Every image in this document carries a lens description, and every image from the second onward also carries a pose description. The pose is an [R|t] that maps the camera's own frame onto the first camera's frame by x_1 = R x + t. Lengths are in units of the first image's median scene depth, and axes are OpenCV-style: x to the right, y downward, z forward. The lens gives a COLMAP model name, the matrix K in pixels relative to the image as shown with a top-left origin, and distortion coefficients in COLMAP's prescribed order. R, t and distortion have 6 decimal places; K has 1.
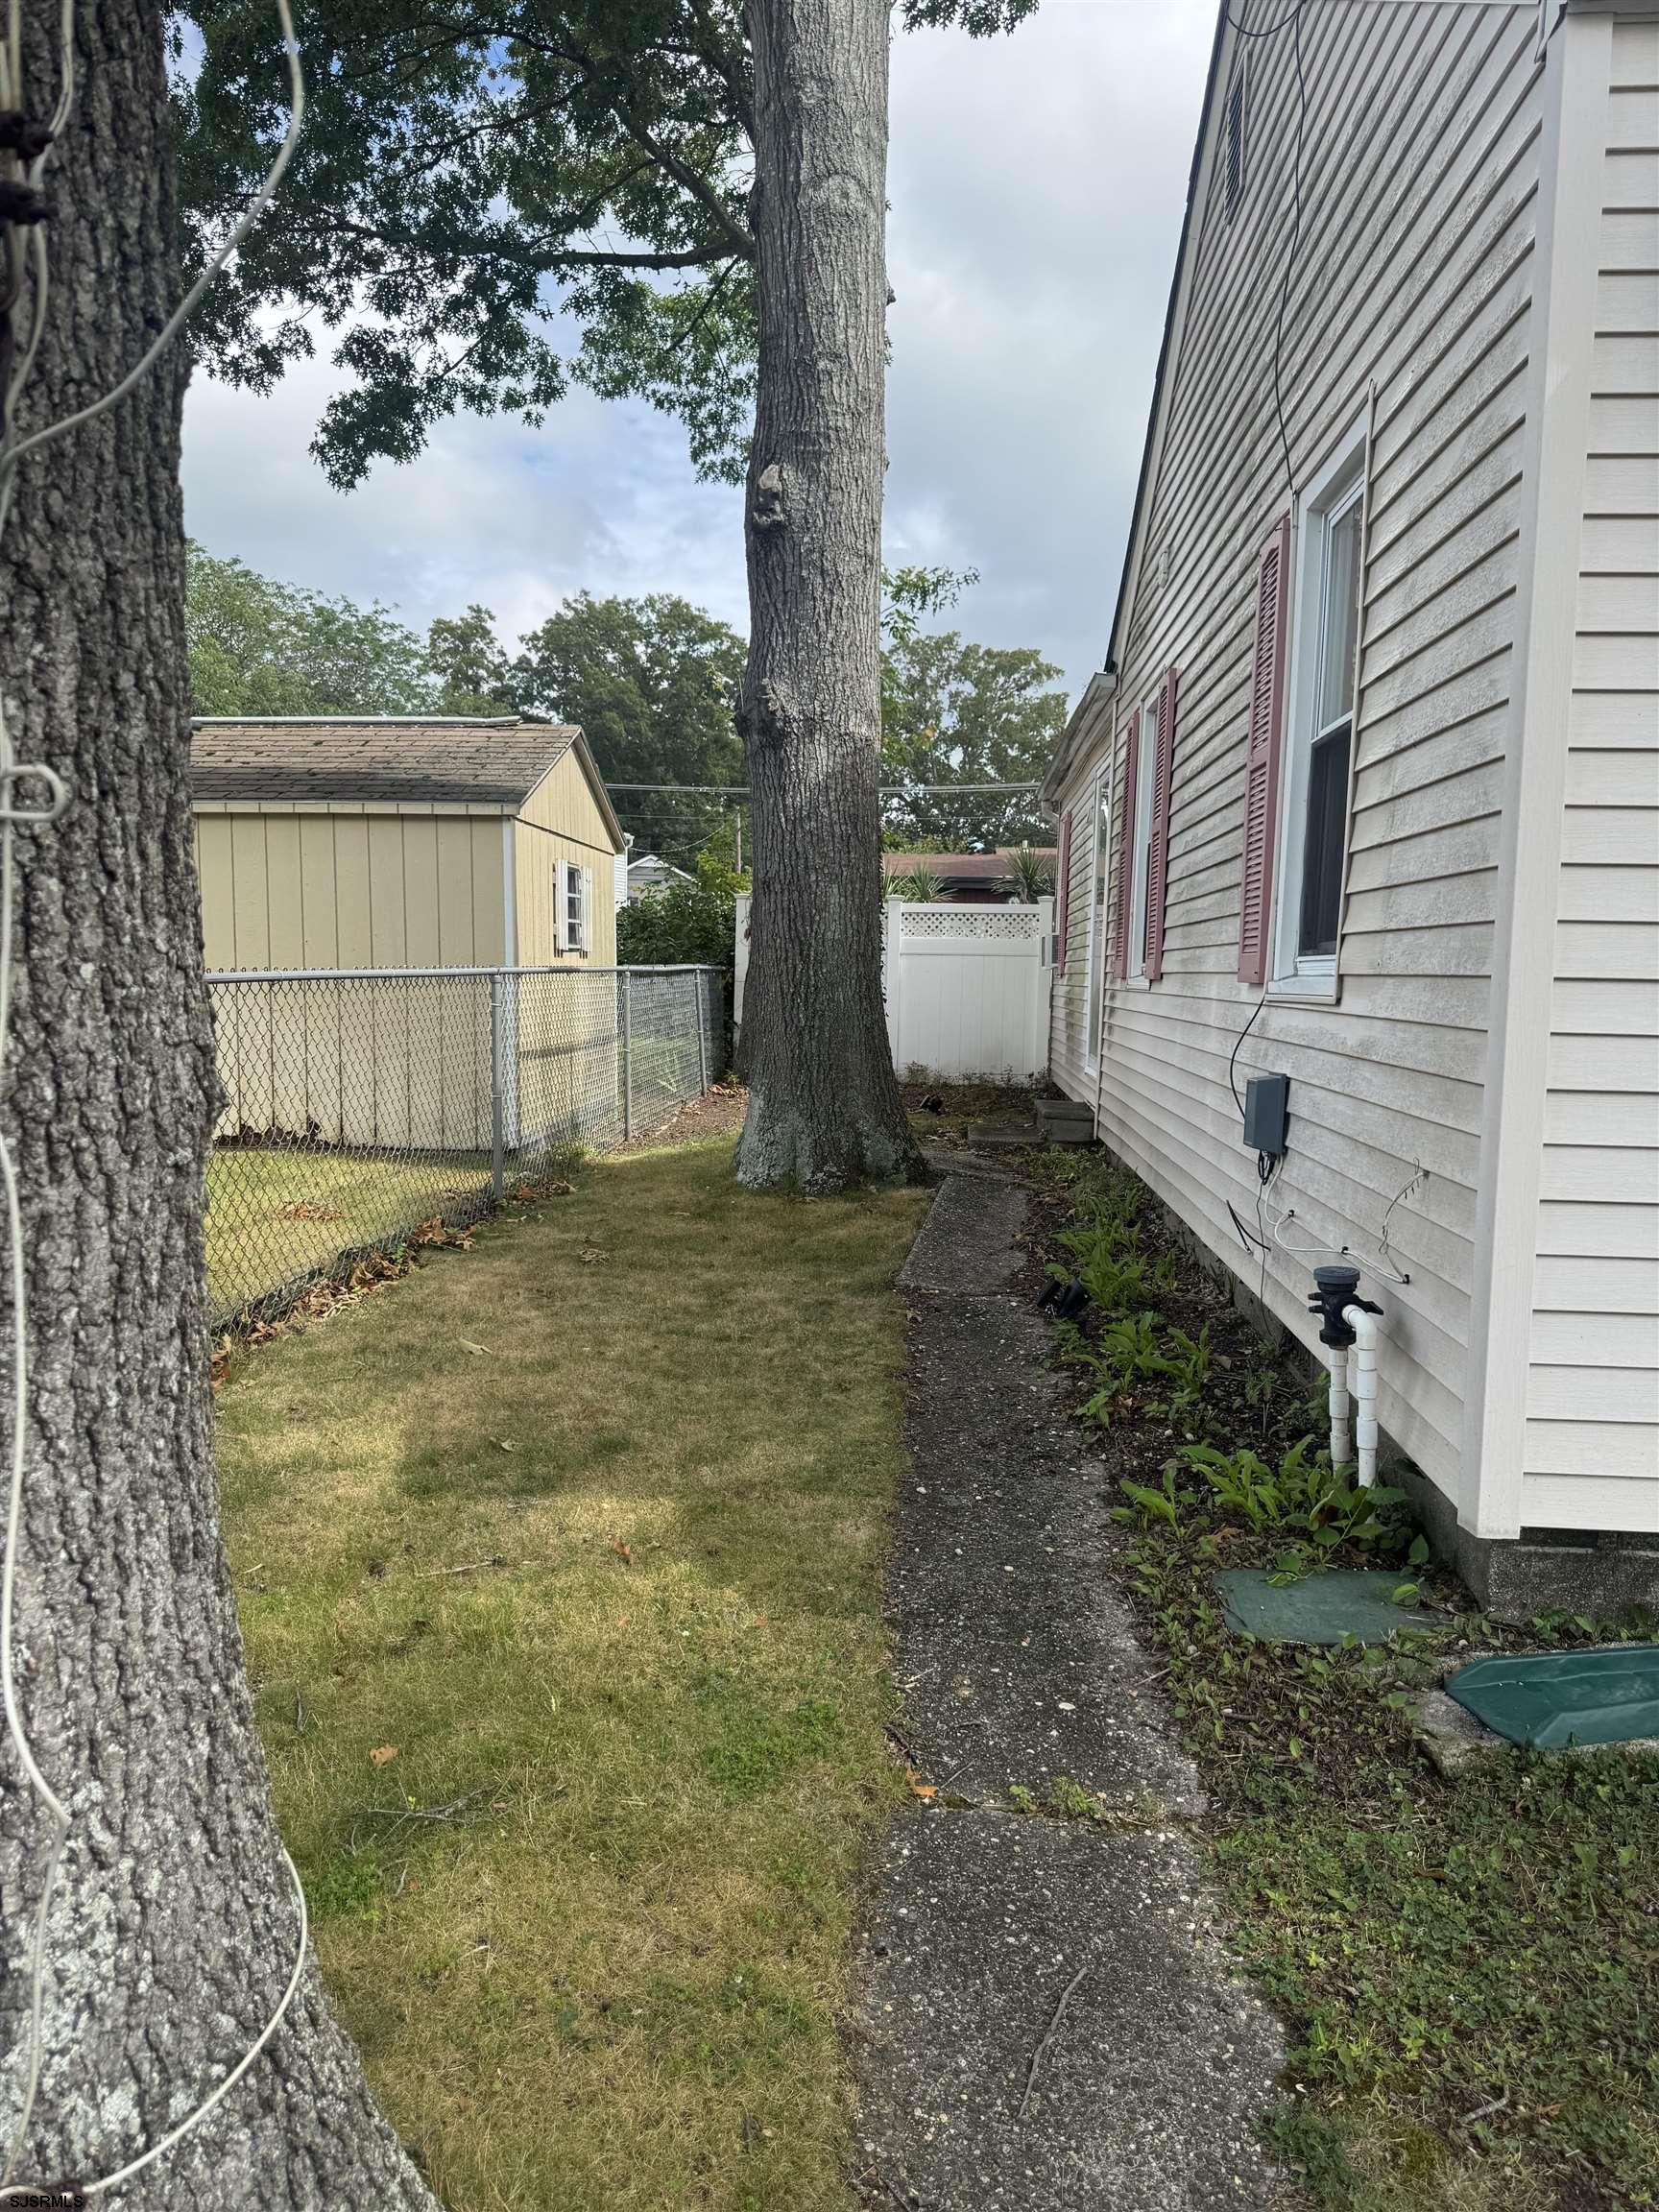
lens RADIAL K [[1559.2, 0, 840.5], [0, 1559.2, 1112.1], [0, 0, 1]] dist [0.005745, -0.009851]
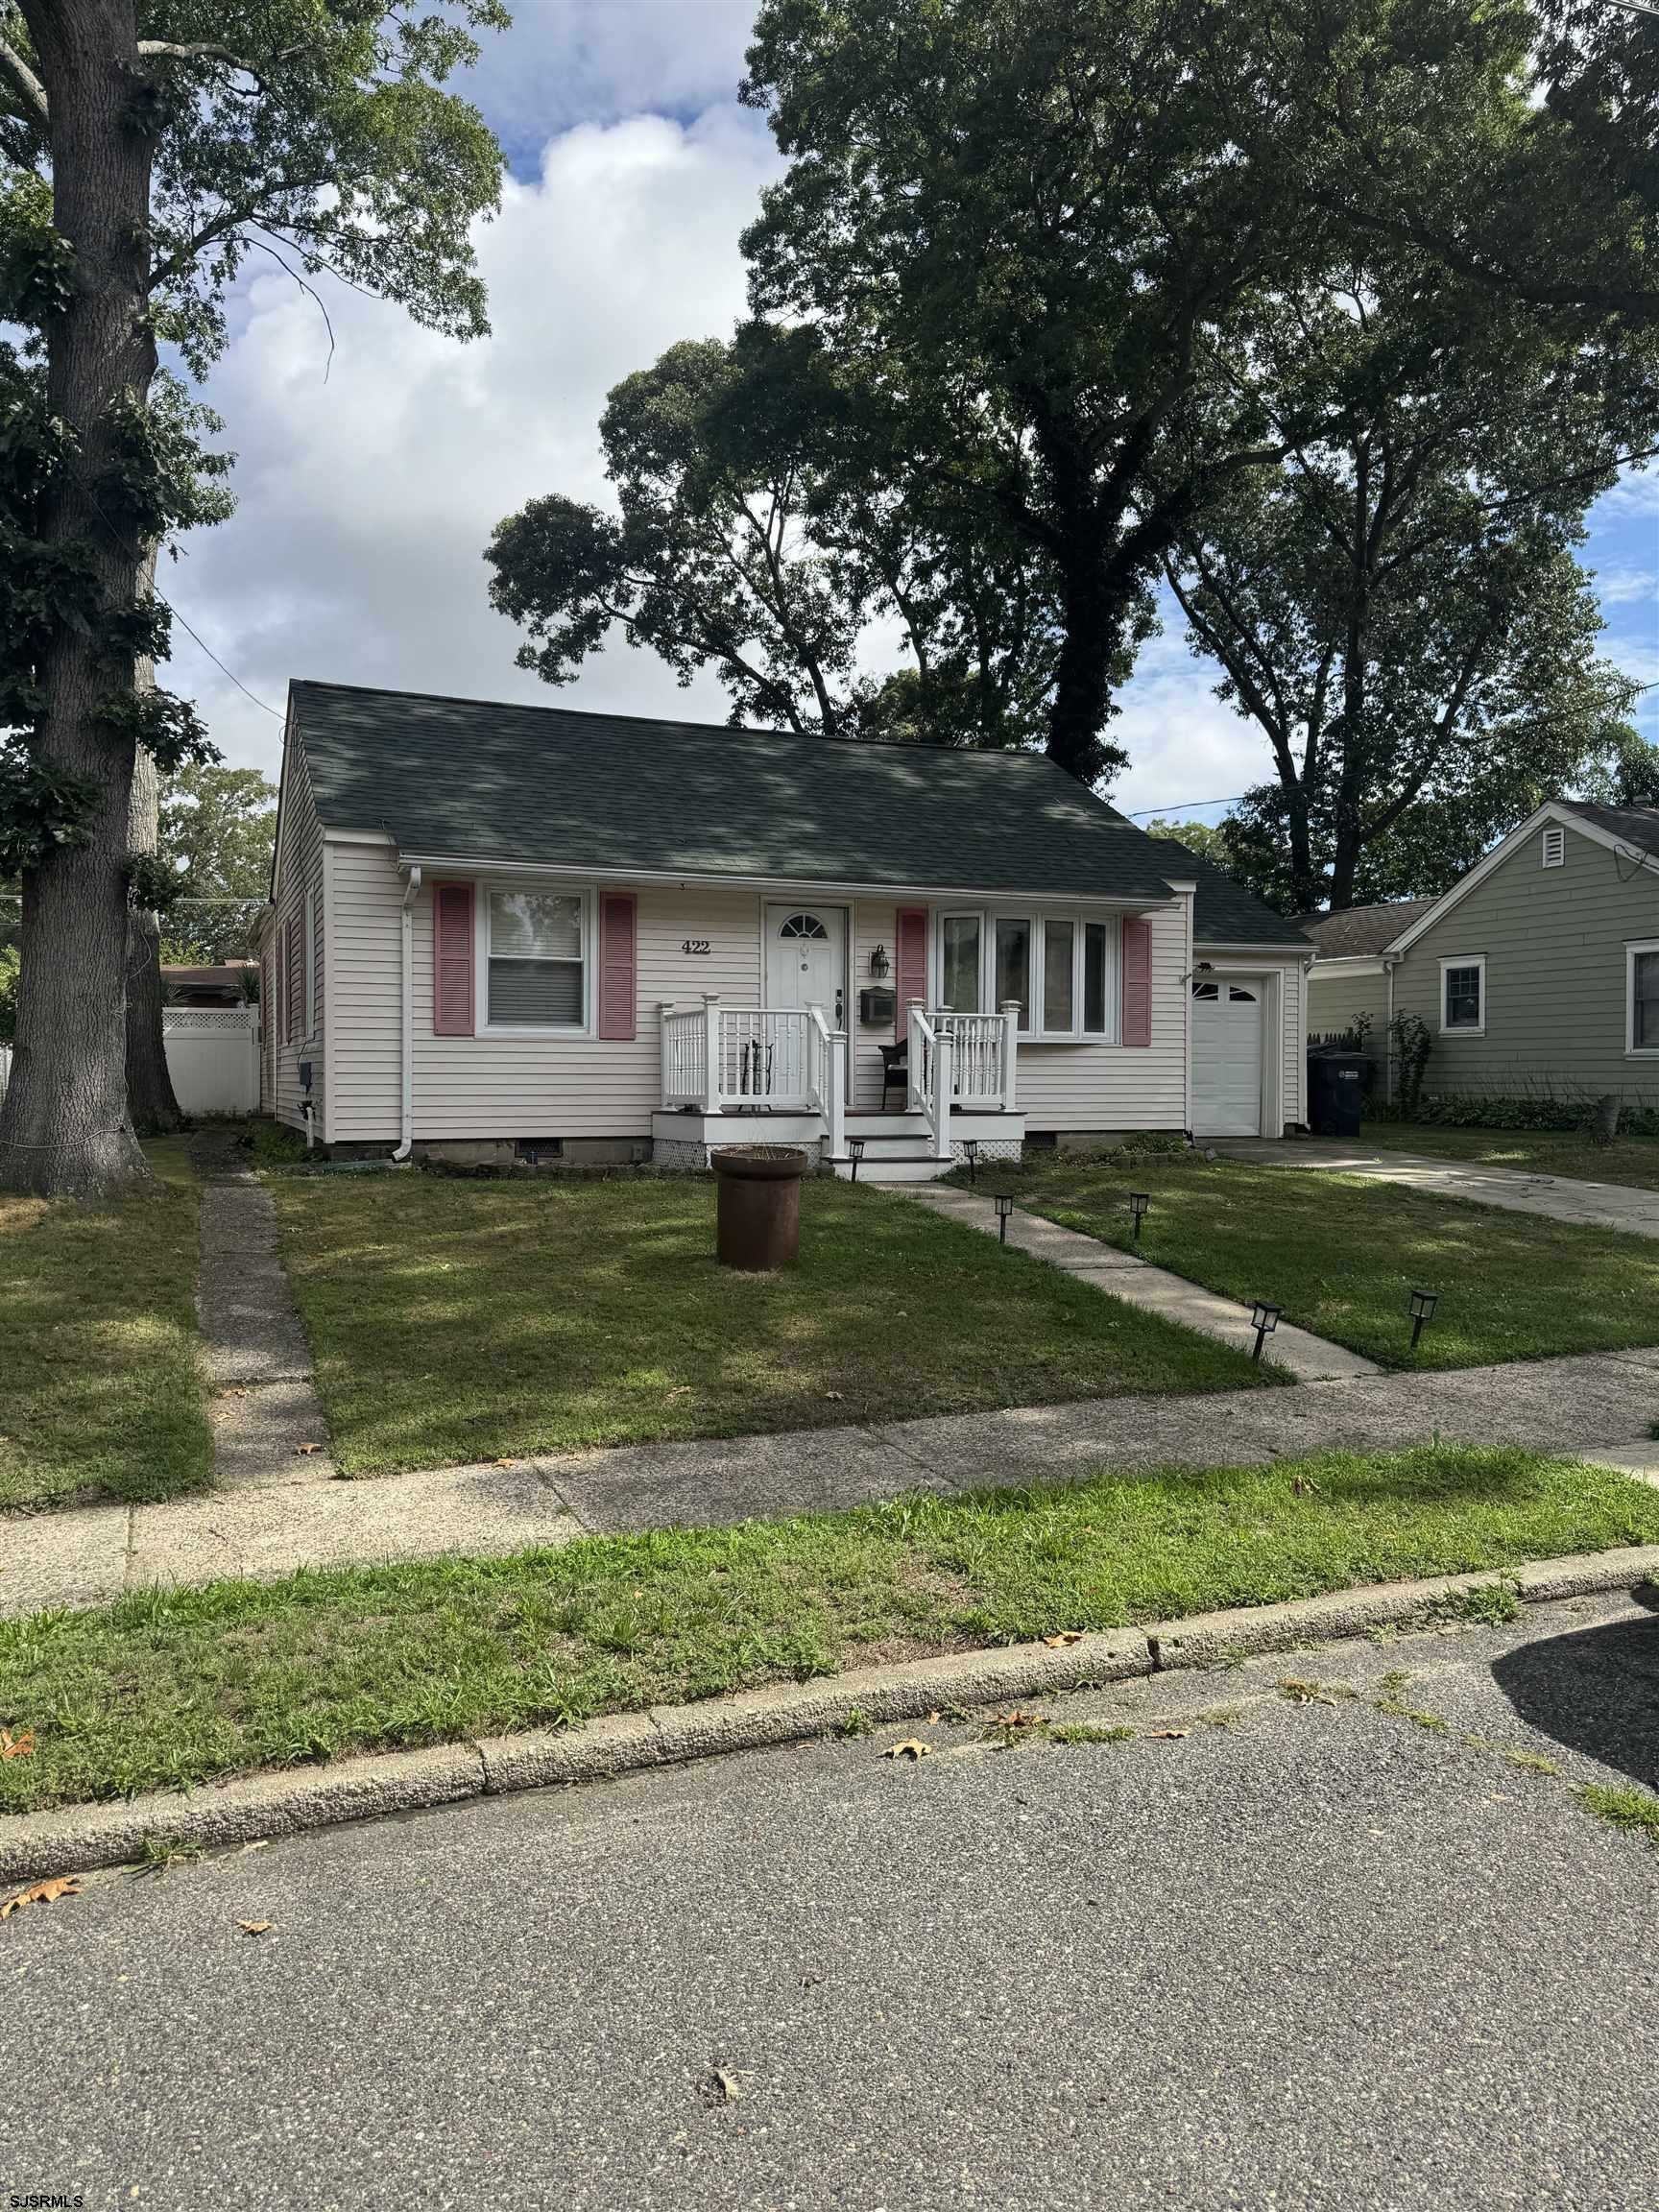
lens RADIAL K [[1559.2, 0, 840.5], [0, 1559.2, 1112.1], [0, 0, 1]] dist [0.005745, -0.009851]
pose [[0.891984, -0.039675, 0.450322, -0.025410], [0.067953, 0.996590, -0.046797, 0.039057], [-0.446930, 0.072343, 0.891639, -0.304529]]
